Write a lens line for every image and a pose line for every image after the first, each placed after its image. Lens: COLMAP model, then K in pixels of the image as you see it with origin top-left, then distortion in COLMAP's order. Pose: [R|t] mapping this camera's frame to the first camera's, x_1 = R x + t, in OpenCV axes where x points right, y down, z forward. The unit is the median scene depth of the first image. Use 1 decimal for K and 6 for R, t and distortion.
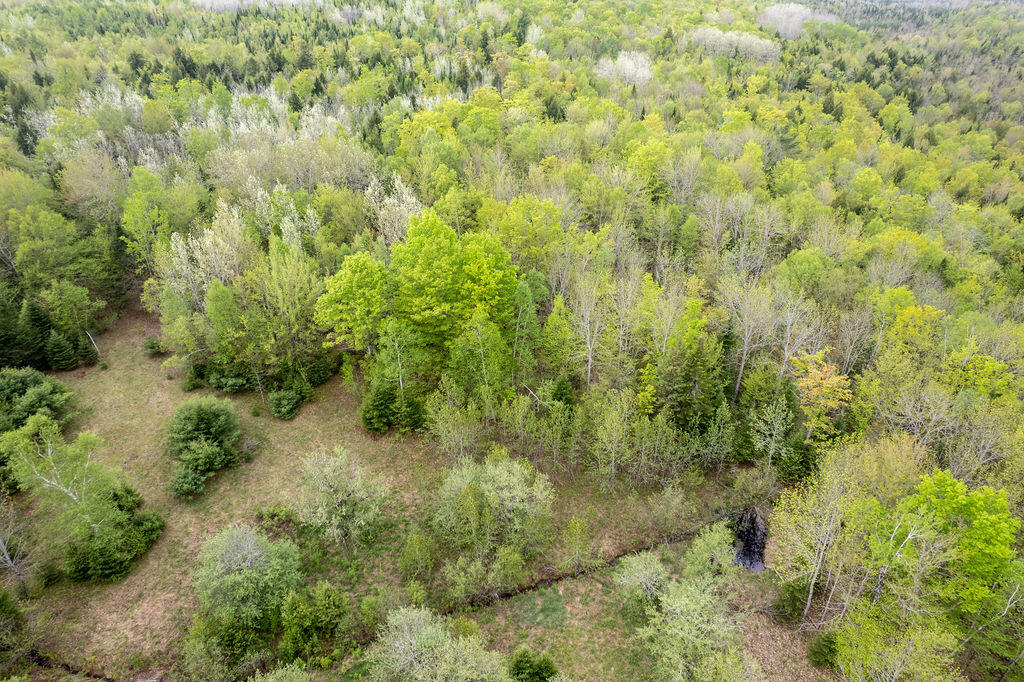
lens RADIAL K [[651.7, 0, 518.6], [0, 651.7, 343.2], [0, 0, 1]] dist [-0.074946, 0.068699]
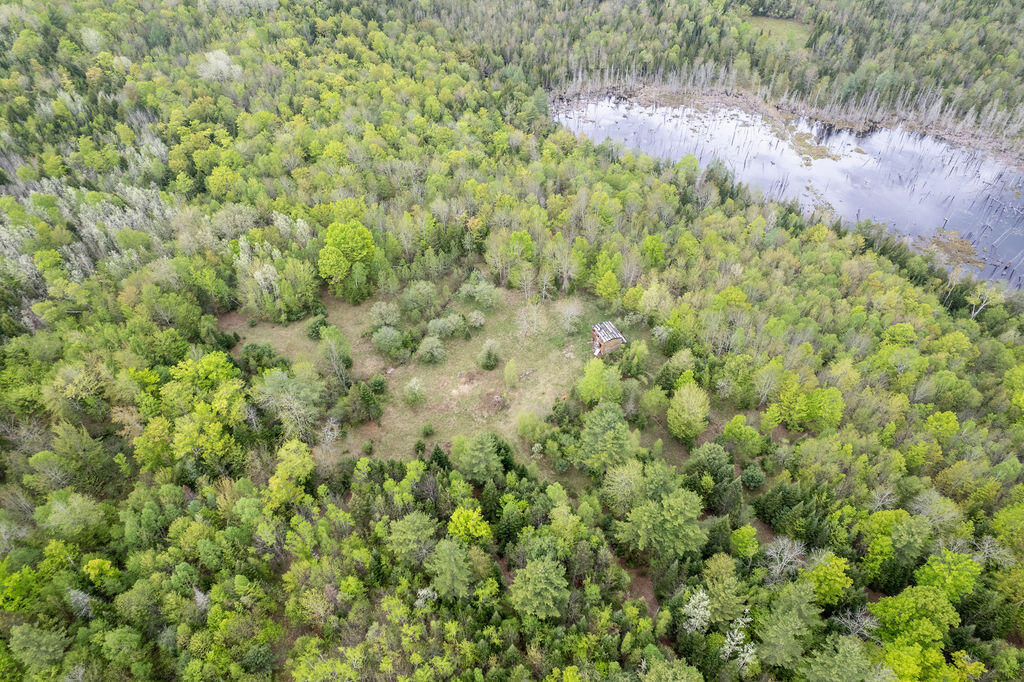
lens RADIAL K [[651.7, 0, 518.6], [0, 651.7, 343.2], [0, 0, 1]] dist [-0.074946, 0.068699]
pose [[0.677078, -0.507657, 0.532776, -1.330513], [0.370358, 0.860664, 0.349417, -0.432107], [-0.635925, -0.039265, 0.770751, -1.568129]]
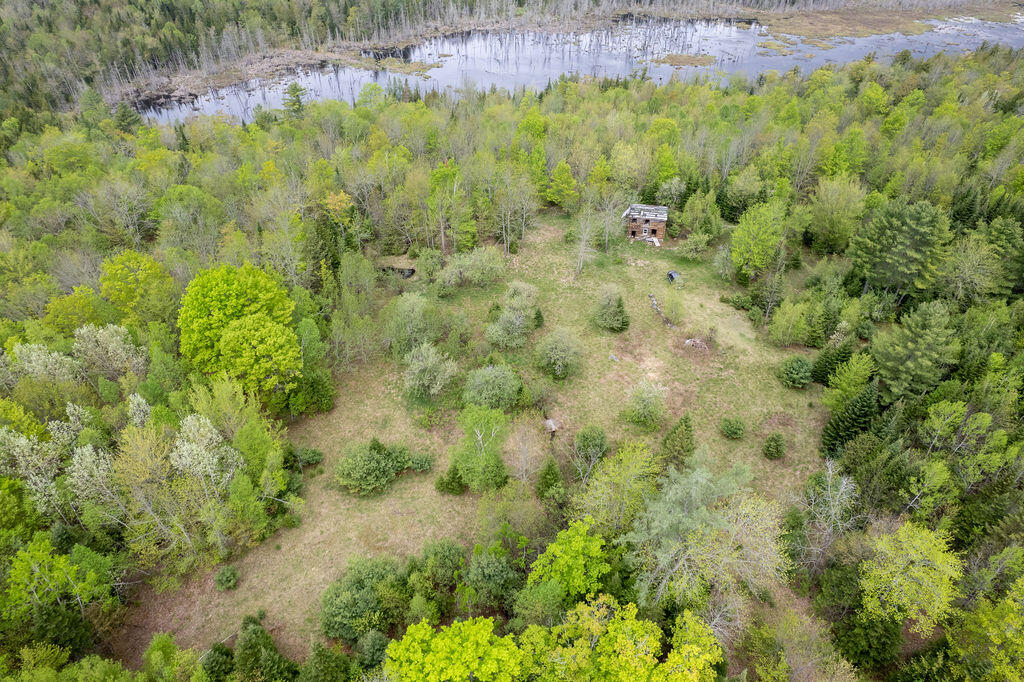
lens RADIAL K [[651.7, 0, 518.6], [0, 651.7, 343.2], [0, 0, 1]] dist [-0.074946, 0.068699]
pose [[-0.242104, -0.623988, 0.742984, -1.221569], [0.479603, 0.588704, 0.650698, -0.610602], [-0.843425, 0.513874, 0.156739, 0.443101]]
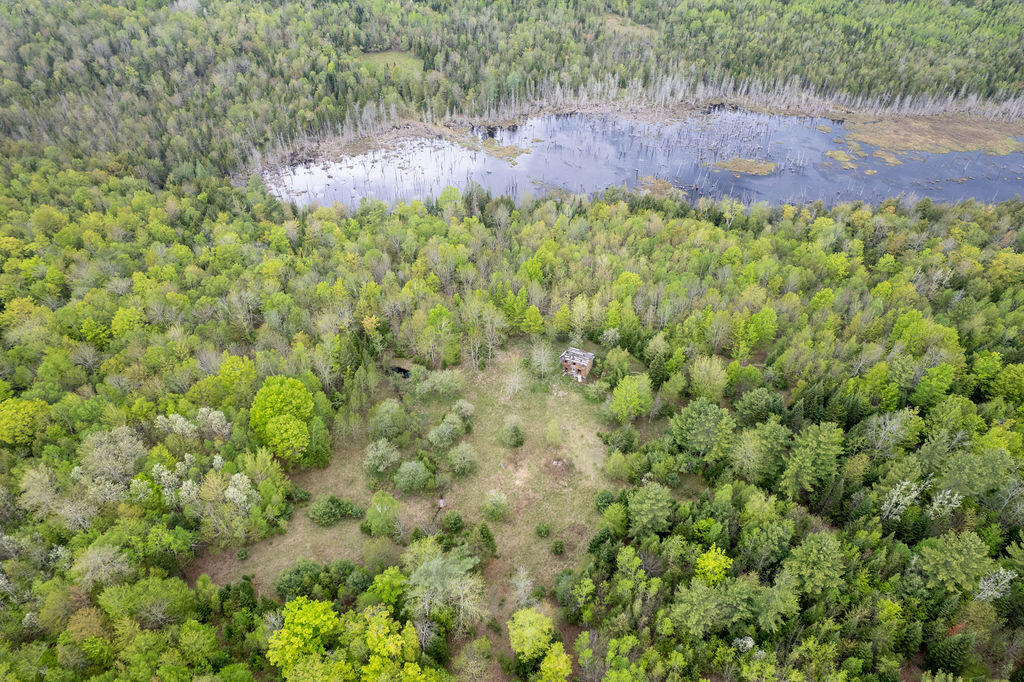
lens RADIAL K [[651.7, 0, 518.6], [0, 651.7, 343.2], [0, 0, 1]] dist [-0.074946, 0.068699]
pose [[0.007368, -0.647843, 0.761738, -1.684372], [0.495404, 0.664070, 0.559987, -1.088282], [-0.868631, 0.373242, 0.325837, -0.457437]]
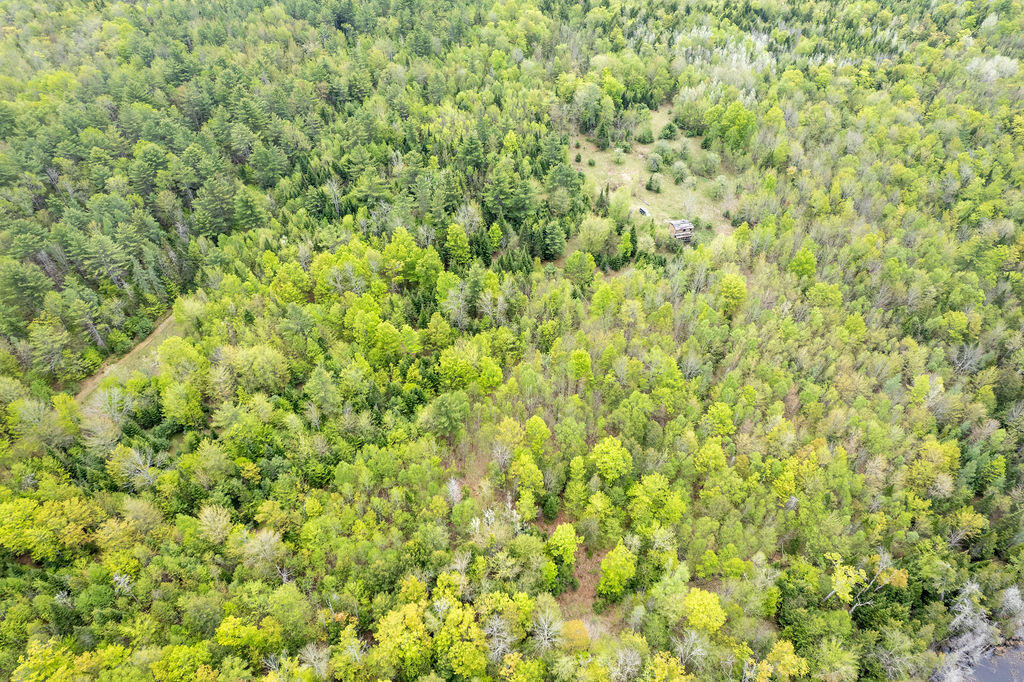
lens RADIAL K [[651.7, 0, 518.6], [0, 651.7, 343.2], [0, 0, 1]] dist [-0.074946, 0.068699]
pose [[0.647649, 0.520690, -0.556267, 1.983615], [-0.404581, 0.853653, 0.328011, 0.332913], [0.645651, 0.012618, 0.763528, -2.922962]]
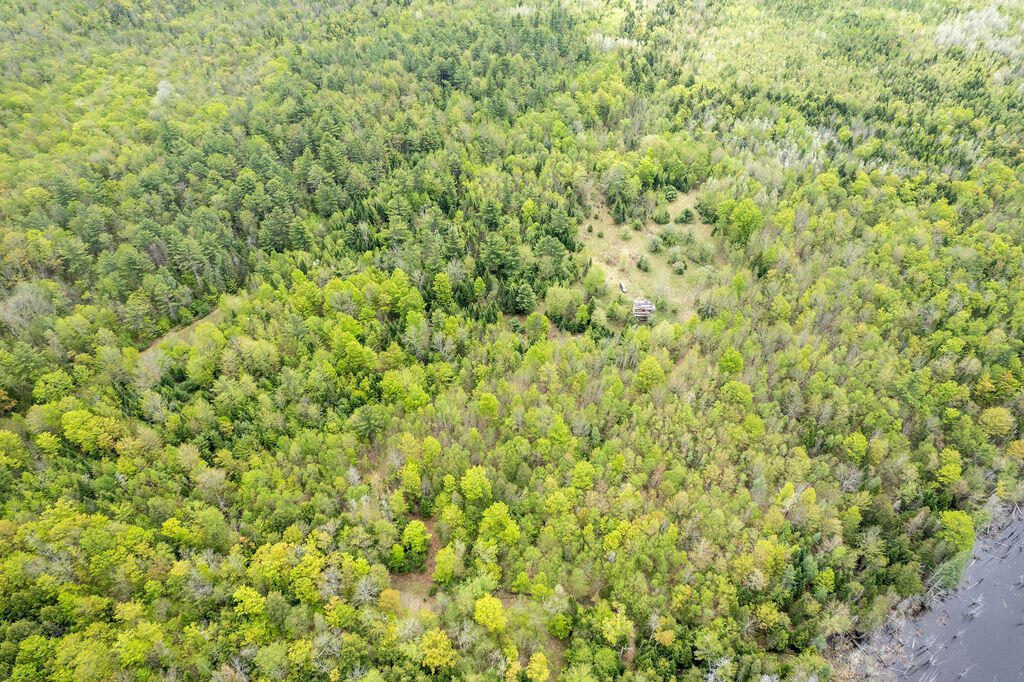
lens RADIAL K [[651.7, 0, 518.6], [0, 651.7, 343.2], [0, 0, 1]] dist [-0.074946, 0.068699]
pose [[0.390974, 0.617453, -0.682563, 2.827841], [-0.487835, 0.767875, 0.415194, -0.503171], [0.780485, 0.170648, 0.601434, -2.671399]]
